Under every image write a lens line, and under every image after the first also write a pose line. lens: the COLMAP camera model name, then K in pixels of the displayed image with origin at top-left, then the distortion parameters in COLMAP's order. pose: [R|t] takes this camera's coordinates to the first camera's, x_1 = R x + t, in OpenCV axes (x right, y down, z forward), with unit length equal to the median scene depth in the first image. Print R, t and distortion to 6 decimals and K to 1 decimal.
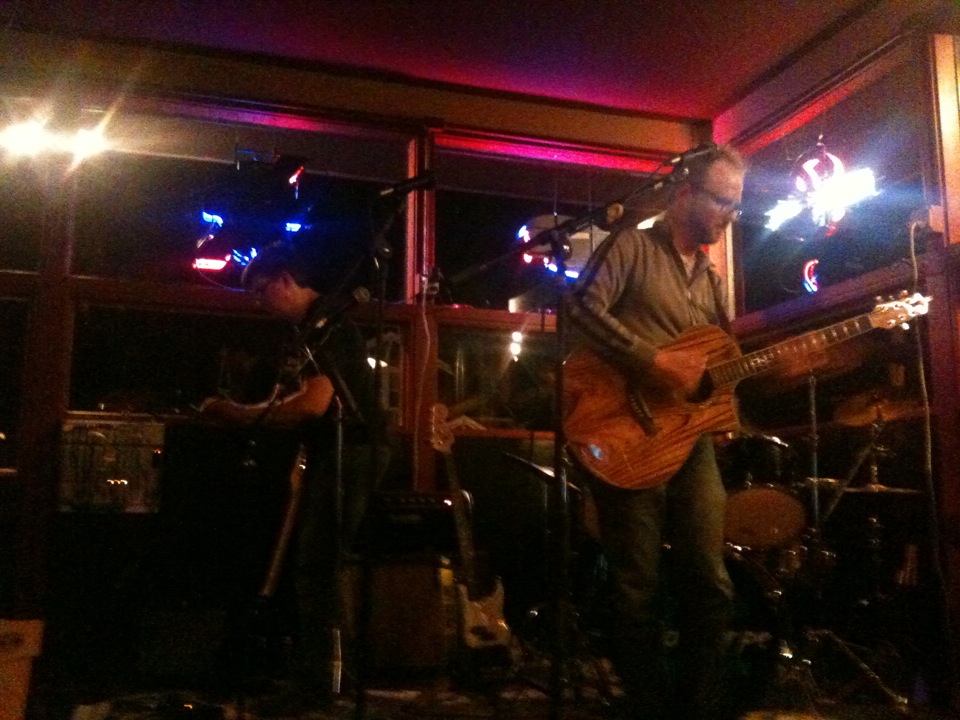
lens RADIAL K [[1029.2, 0, 483.7], [0, 1029.2, 363.5], [0, 0, 1]] dist [0.187906, -0.517180]
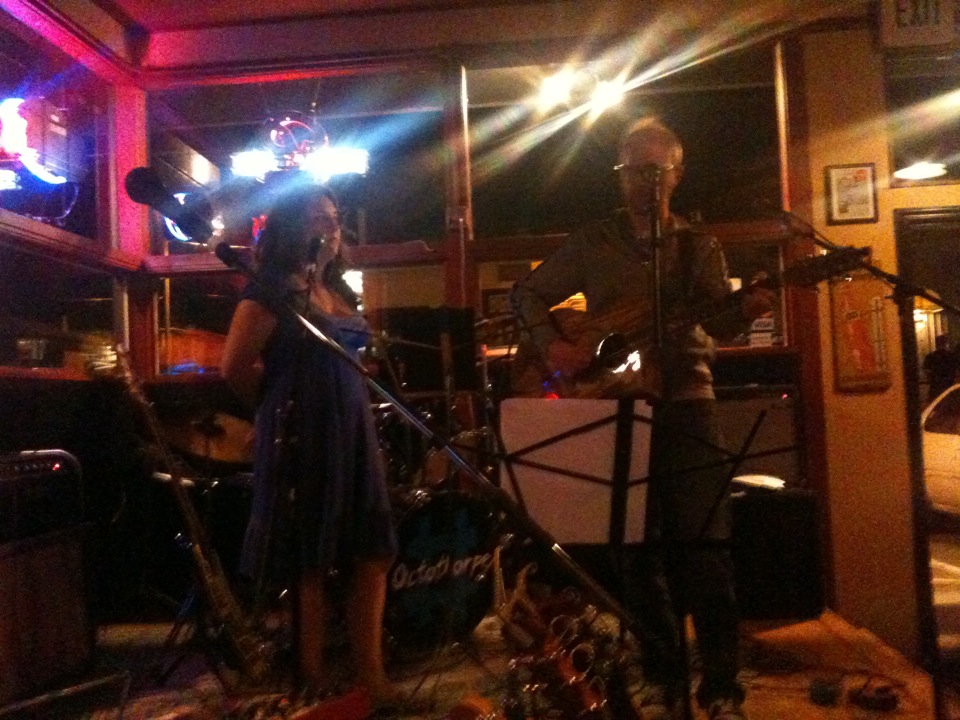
lens RADIAL K [[1029.2, 0, 483.7], [0, 1029.2, 363.5], [0, 0, 1]] dist [0.187906, -0.517180]
pose [[0.395847, 0.022752, 0.918035, -0.579123], [-0.108571, 0.993841, 0.022183, 0.005899], [-0.911876, -0.108453, 0.395879, 0.375106]]
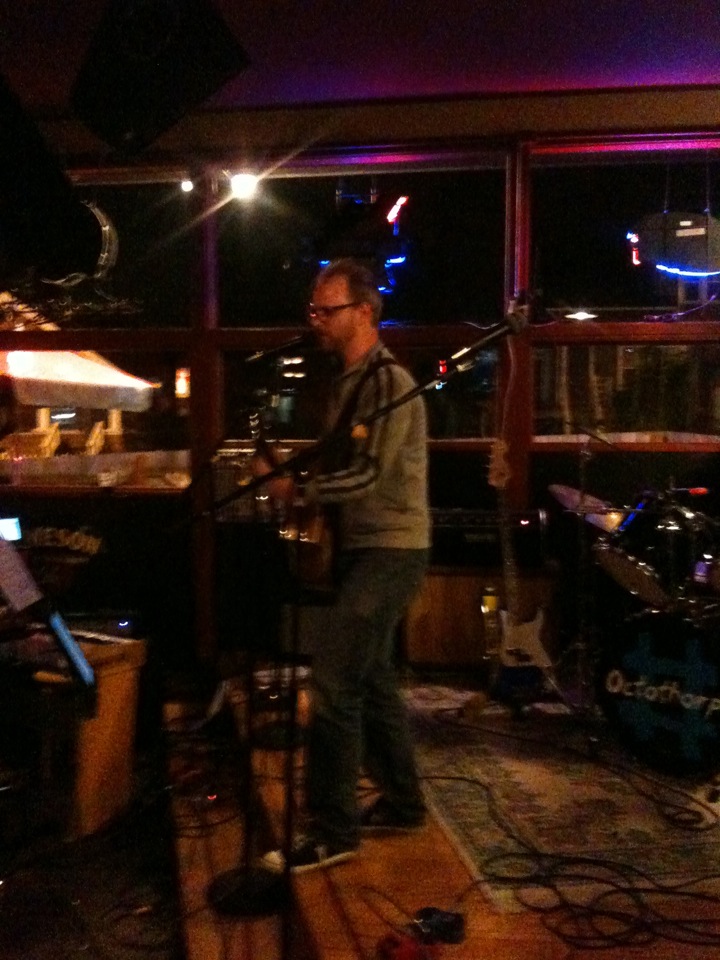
lens RADIAL K [[1029.2, 0, 360.0], [0, 1029.2, 480.0], [0, 0, 1]] dist [0.187906, -0.517180]
pose [[0.896997, 0.027109, -0.441204, 0.267713], [0.075670, 0.973967, 0.213686, -0.142357], [0.435511, -0.225062, 0.871595, -0.011825]]
